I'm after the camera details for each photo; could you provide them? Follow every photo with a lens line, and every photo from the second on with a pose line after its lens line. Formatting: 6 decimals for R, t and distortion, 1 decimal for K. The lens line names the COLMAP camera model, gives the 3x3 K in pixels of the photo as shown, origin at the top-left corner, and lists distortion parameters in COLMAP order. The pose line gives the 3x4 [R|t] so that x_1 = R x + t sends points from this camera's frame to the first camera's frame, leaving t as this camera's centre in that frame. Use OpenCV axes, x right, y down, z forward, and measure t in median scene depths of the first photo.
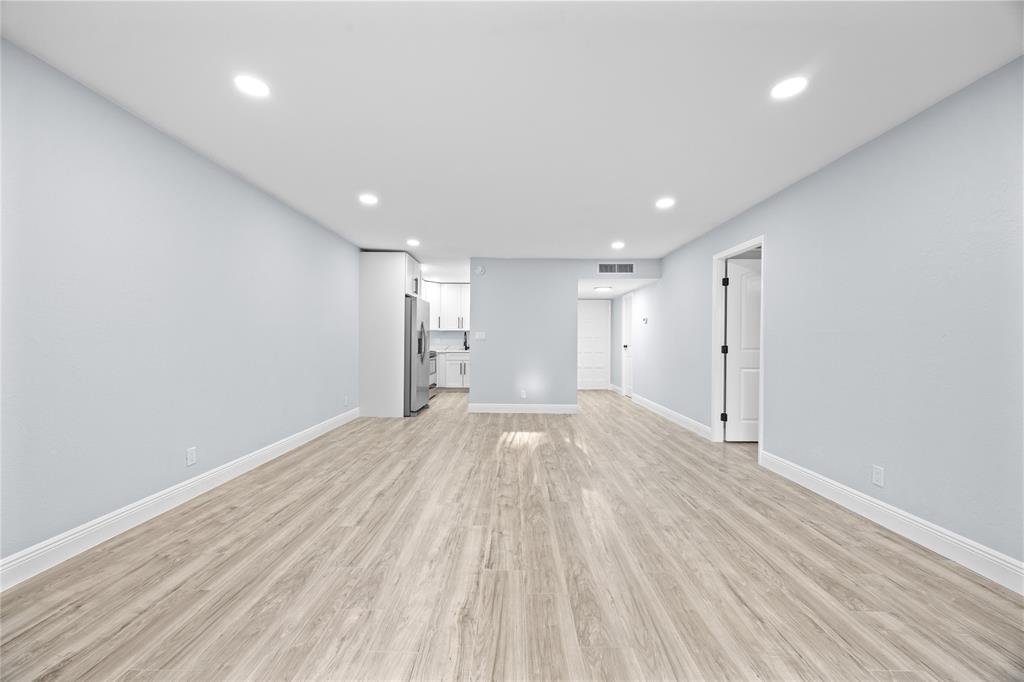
lens RADIAL K [[390.9, 0, 507.3], [0, 390.9, 341.5], [0, 0, 1]] dist [-0.010267, 0.000962]
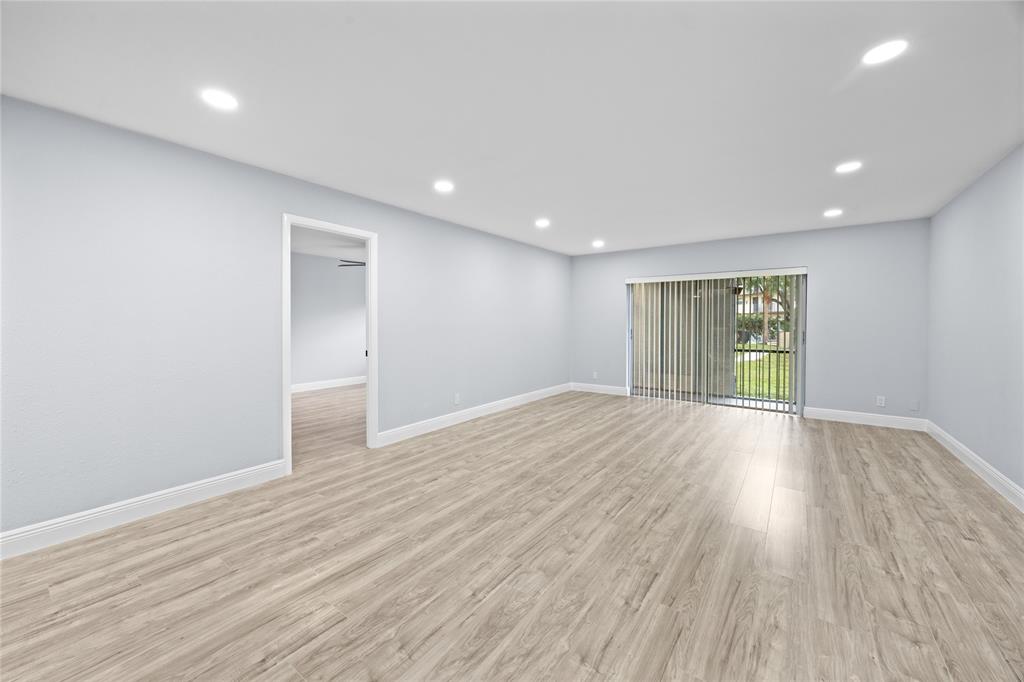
lens RADIAL K [[390.9, 0, 506.6], [0, 390.9, 324.1], [0, 0, 1]] dist [-0.010267, 0.000962]
pose [[-0.811836, -0.011186, 0.583778, -0.274080], [-0.005234, 0.999916, 0.011880, -0.040833], [-0.583862, 0.006589, -0.811826, 1.721573]]
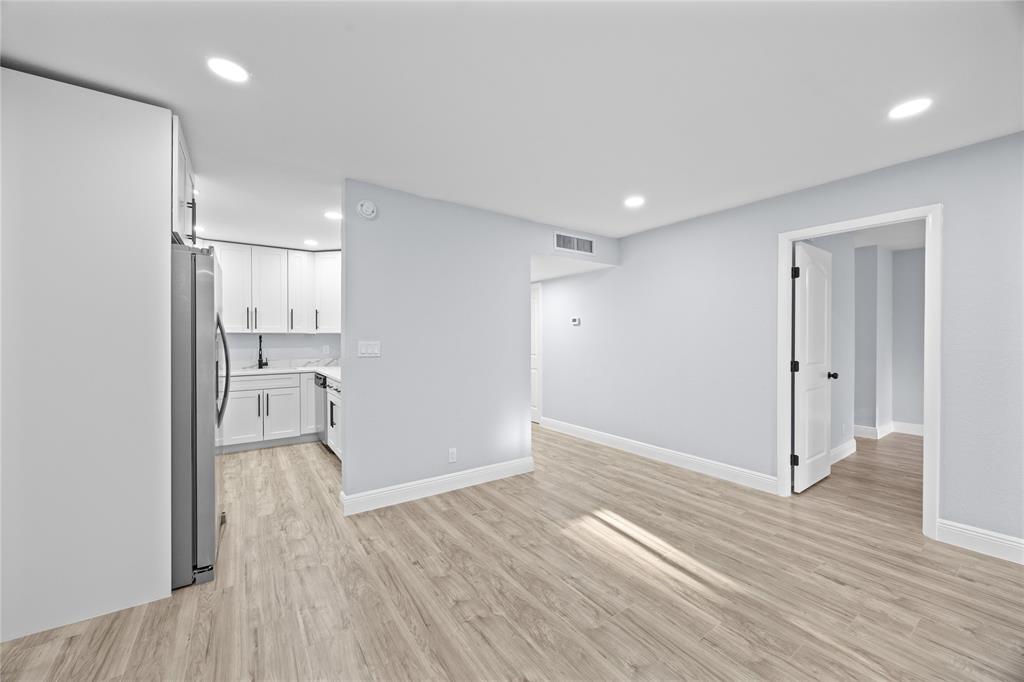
lens RADIAL K [[390.9, 0, 512.3], [0, 390.9, 342.1], [0, 0, 1]] dist [-0.010267, 0.000962]
pose [[0.811640, -0.013515, 0.584002, -0.361833], [0.008271, 0.999898, 0.011644, -0.047803], [-0.584100, -0.004620, 0.811669, 0.913739]]
